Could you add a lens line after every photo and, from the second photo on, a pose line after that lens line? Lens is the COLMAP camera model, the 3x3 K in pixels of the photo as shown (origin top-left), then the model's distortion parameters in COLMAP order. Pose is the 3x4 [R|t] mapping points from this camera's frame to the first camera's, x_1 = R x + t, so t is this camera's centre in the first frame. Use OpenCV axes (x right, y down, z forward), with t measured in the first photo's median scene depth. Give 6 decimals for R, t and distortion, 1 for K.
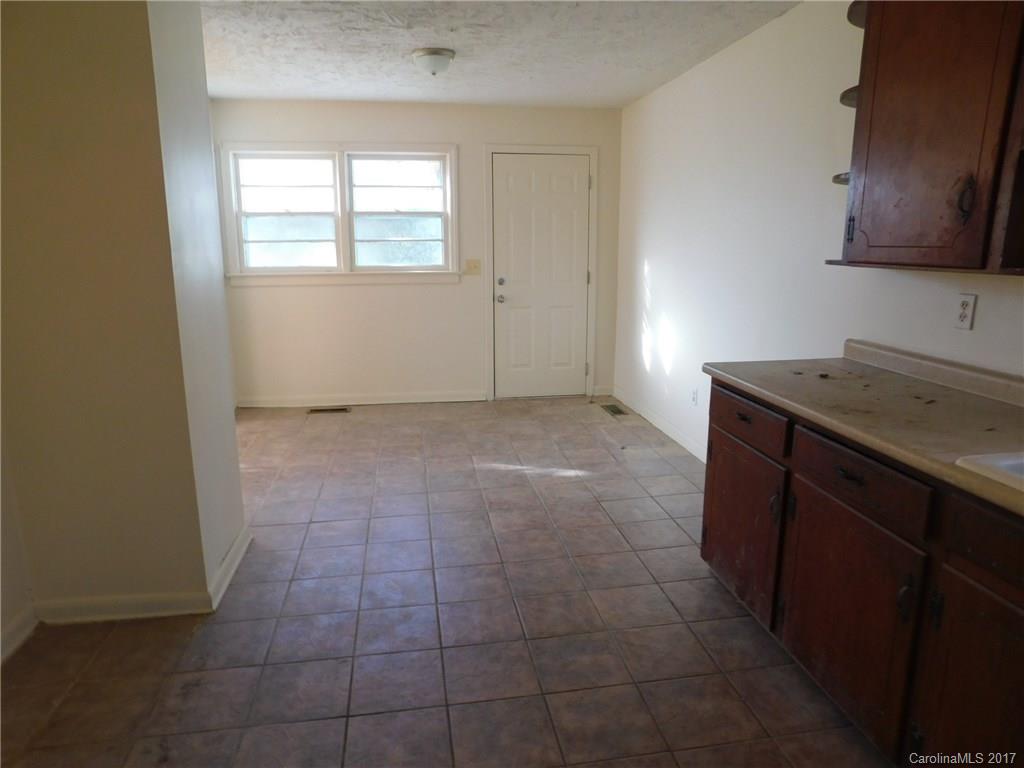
lens RADIAL K [[674.9, 0, 509.4], [0, 674.9, 385.7], [0, 0, 1]] dist [-0.076025, 0.060985]
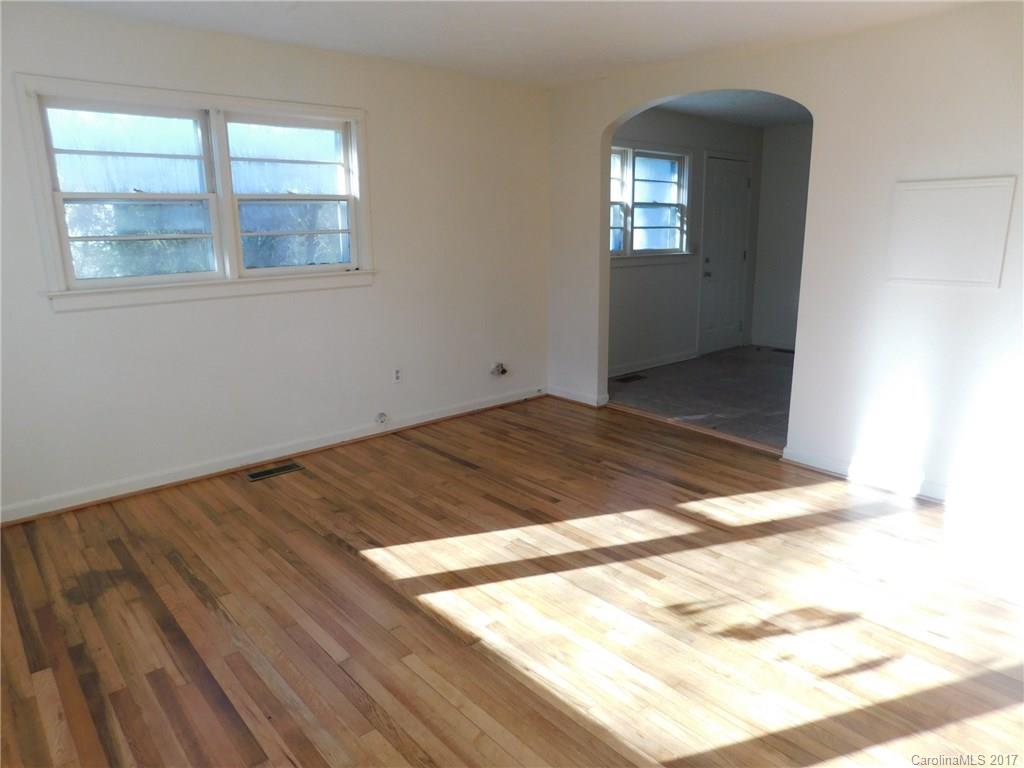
lens RADIAL K [[674.9, 0, 509.4], [0, 674.9, 385.7], [0, 0, 1]] dist [-0.076025, 0.060985]
pose [[0.844611, -0.131600, 0.518955, -1.344638], [0.121603, 0.991140, 0.053429, -0.047825], [-0.521388, 0.017980, 0.853130, 0.185542]]
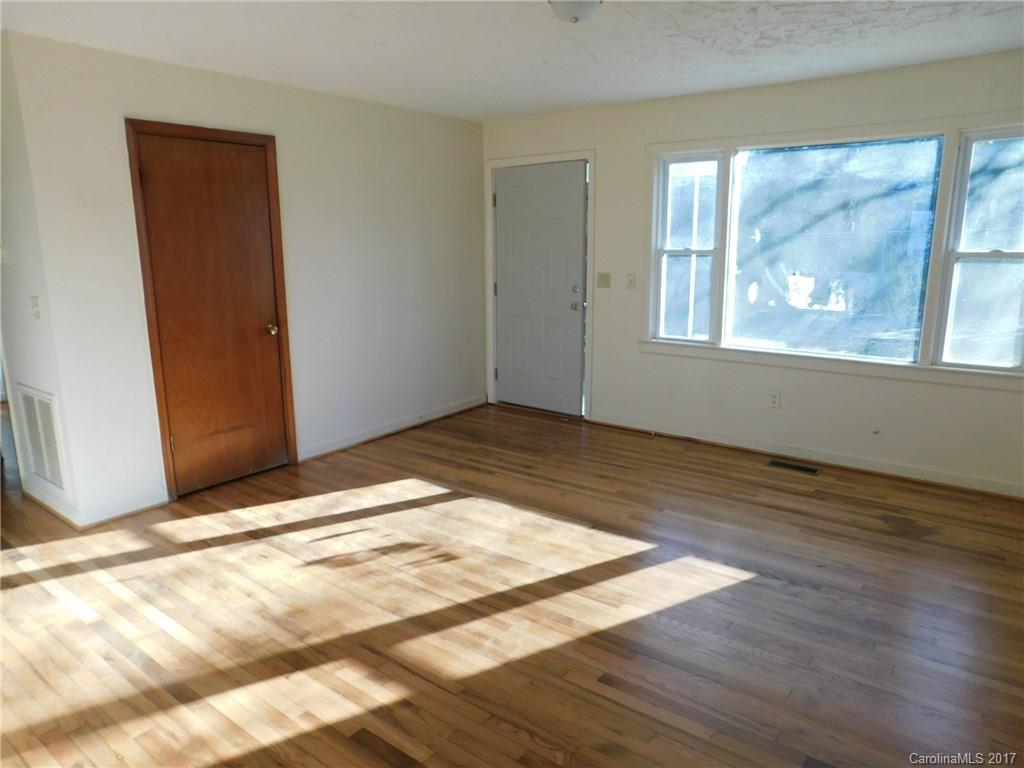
lens RADIAL K [[674.9, 0, 509.4], [0, 674.9, 385.7], [0, 0, 1]] dist [-0.076025, 0.060985]
pose [[-0.723412, 0.148403, -0.674278, 0.502648], [-0.143540, 0.922958, 0.357135, -0.489726], [0.675330, 0.355141, -0.646377, 2.151937]]
